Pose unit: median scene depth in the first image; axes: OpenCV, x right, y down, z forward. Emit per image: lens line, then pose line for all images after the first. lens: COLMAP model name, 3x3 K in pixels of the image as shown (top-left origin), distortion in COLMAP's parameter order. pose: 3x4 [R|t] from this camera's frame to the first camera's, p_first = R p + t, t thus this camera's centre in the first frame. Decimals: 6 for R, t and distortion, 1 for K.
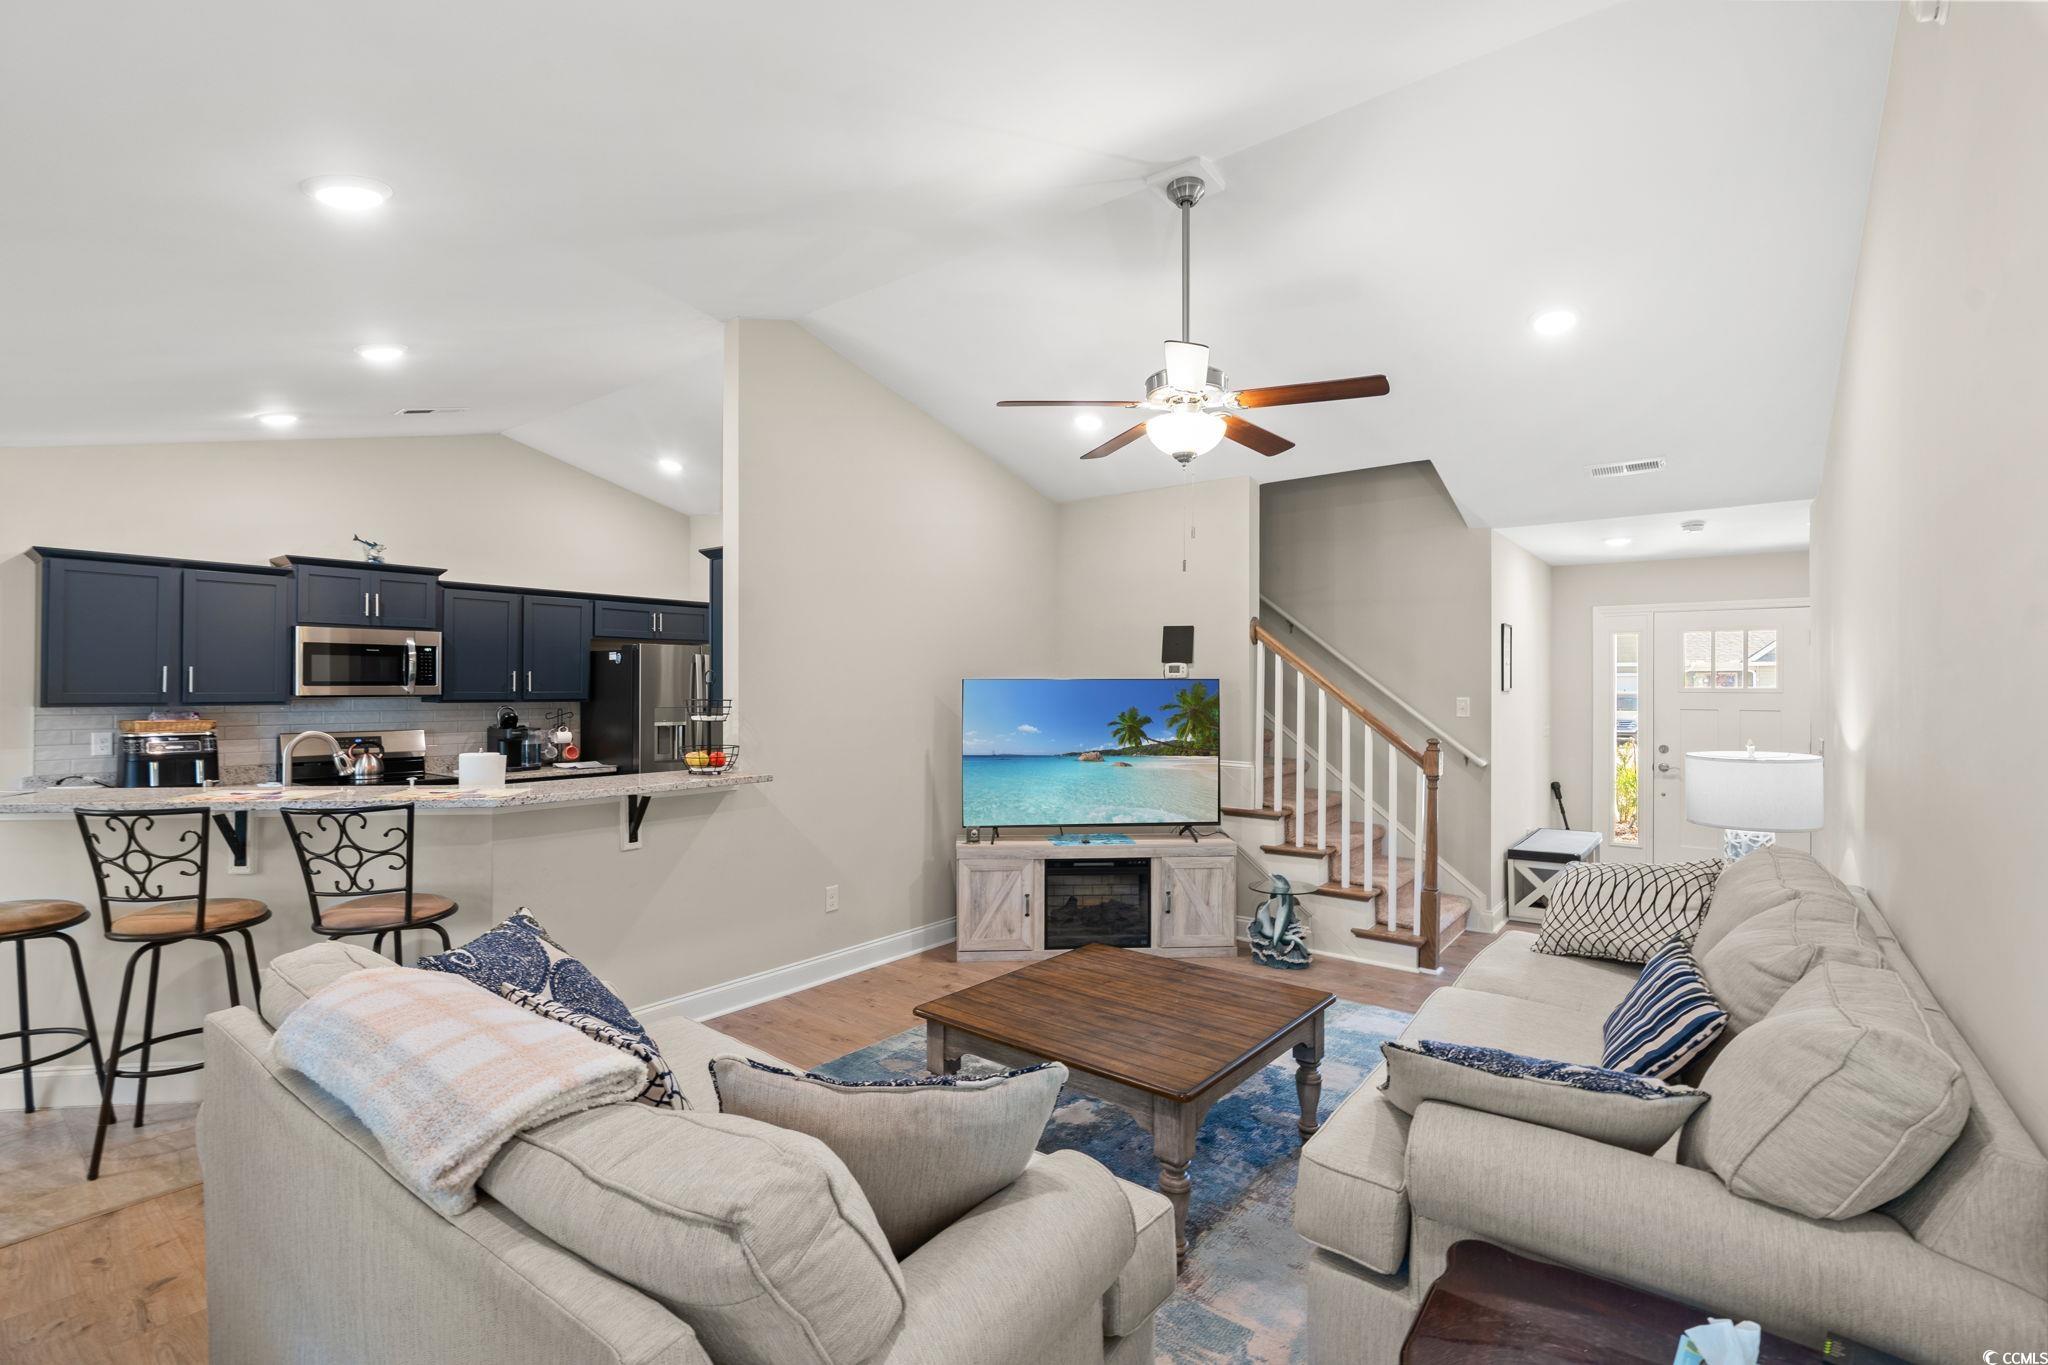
lens RADIAL K [[928.1, 0, 1015.3], [0, 928.1, 672.5], [0, 0, 1]] dist [-0.011363, 0.004854]
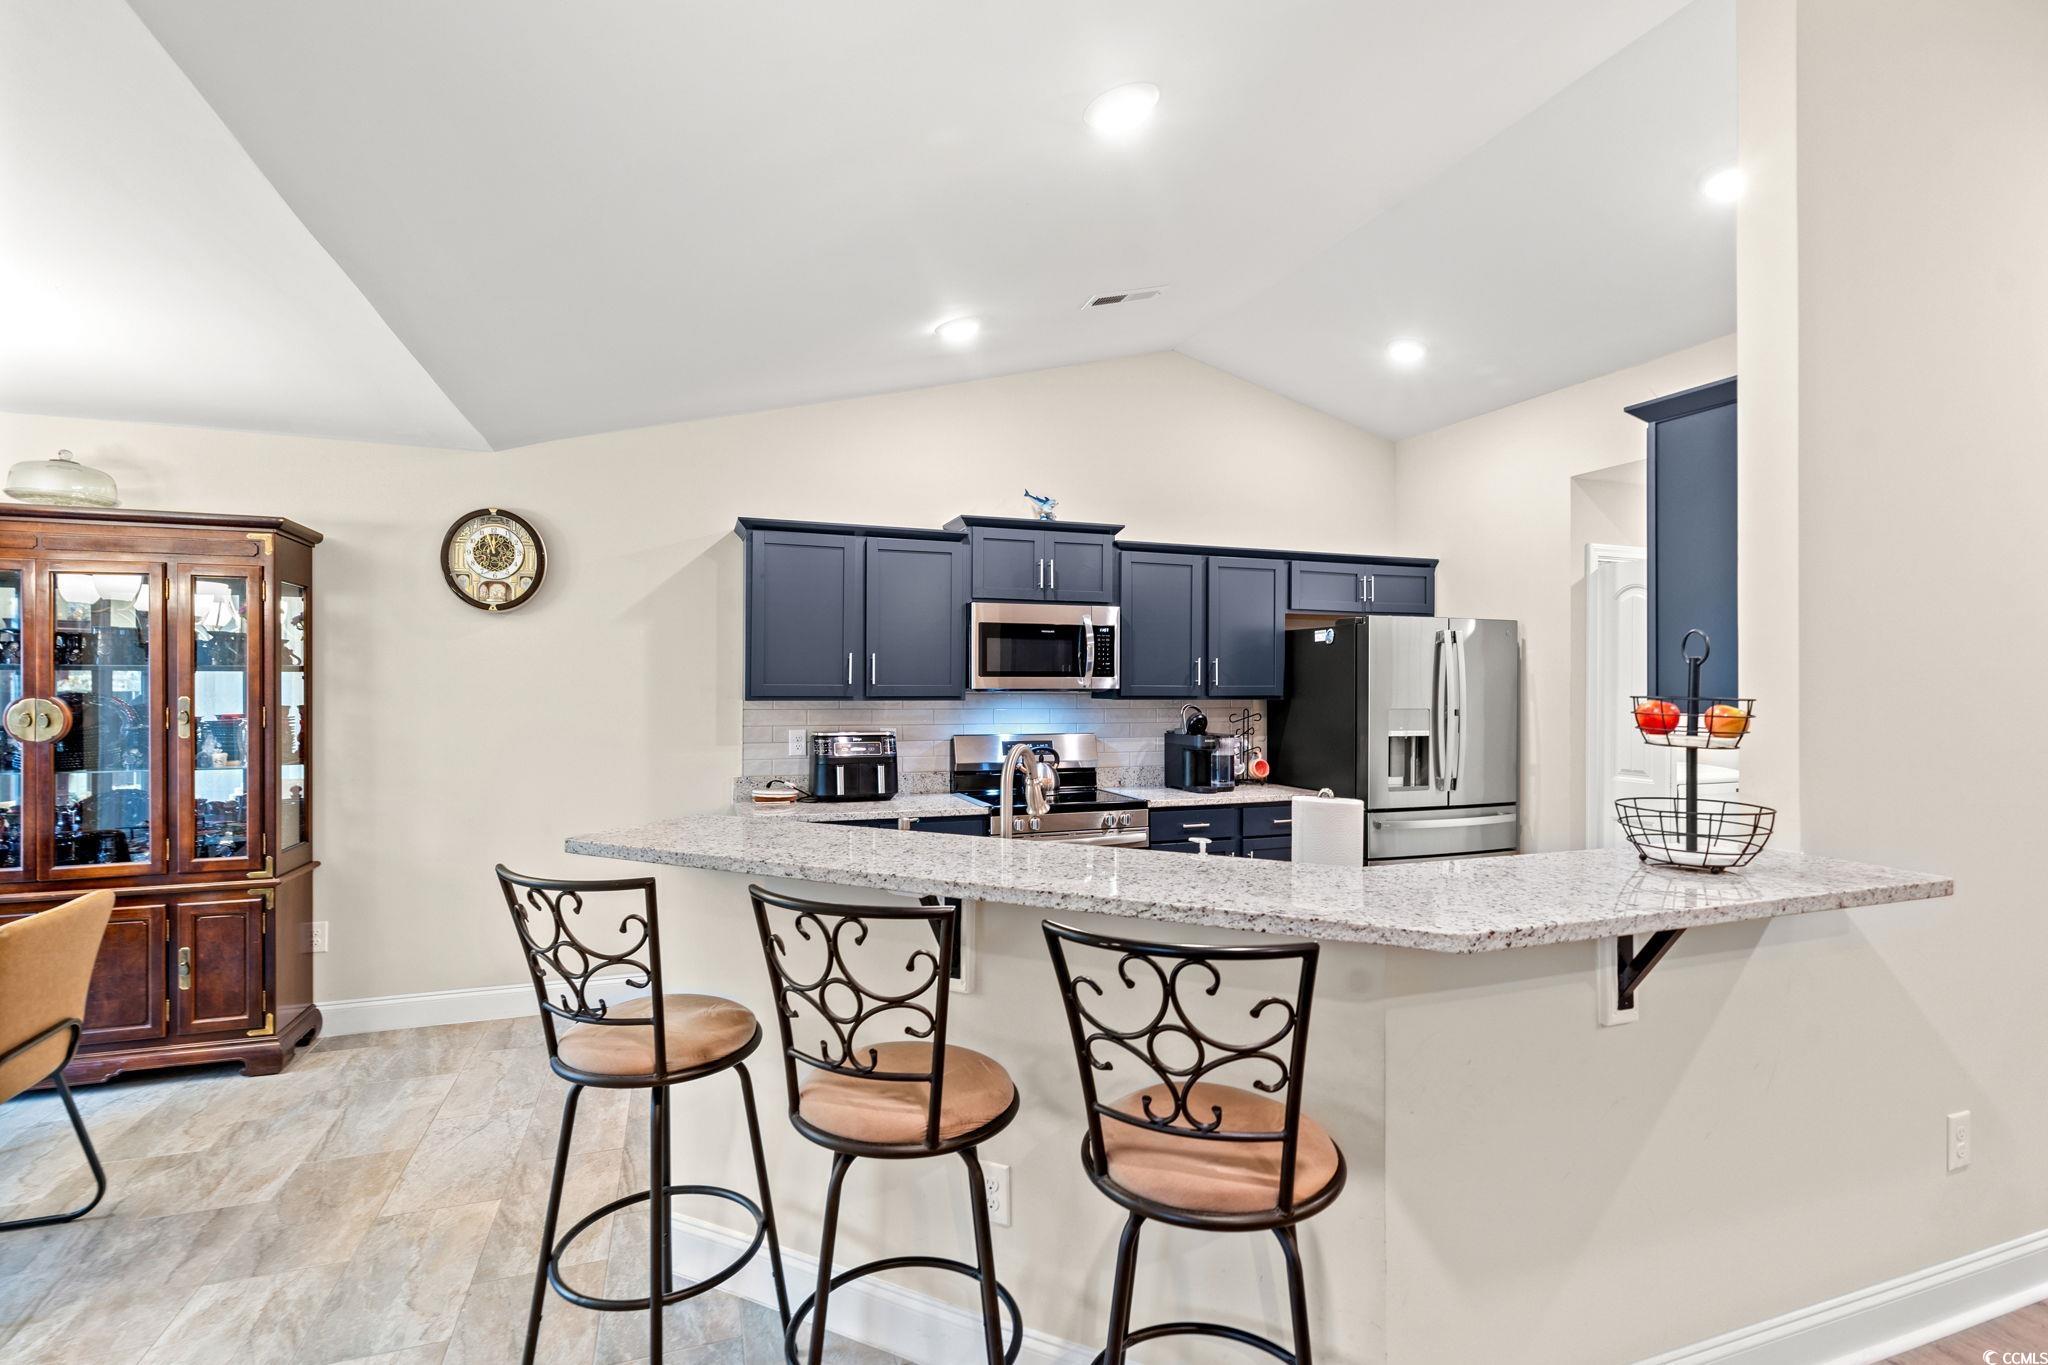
lens RADIAL K [[928.1, 0, 1003.3], [0, 928.1, 691.9], [0, 0, 1]] dist [-0.011363, 0.004854]
pose [[0.844153, 0.009866, -0.536012, -0.323692], [0.006222, 0.999583, 0.028198, 0.004653], [0.536066, -0.027138, 0.843740, 0.333049]]
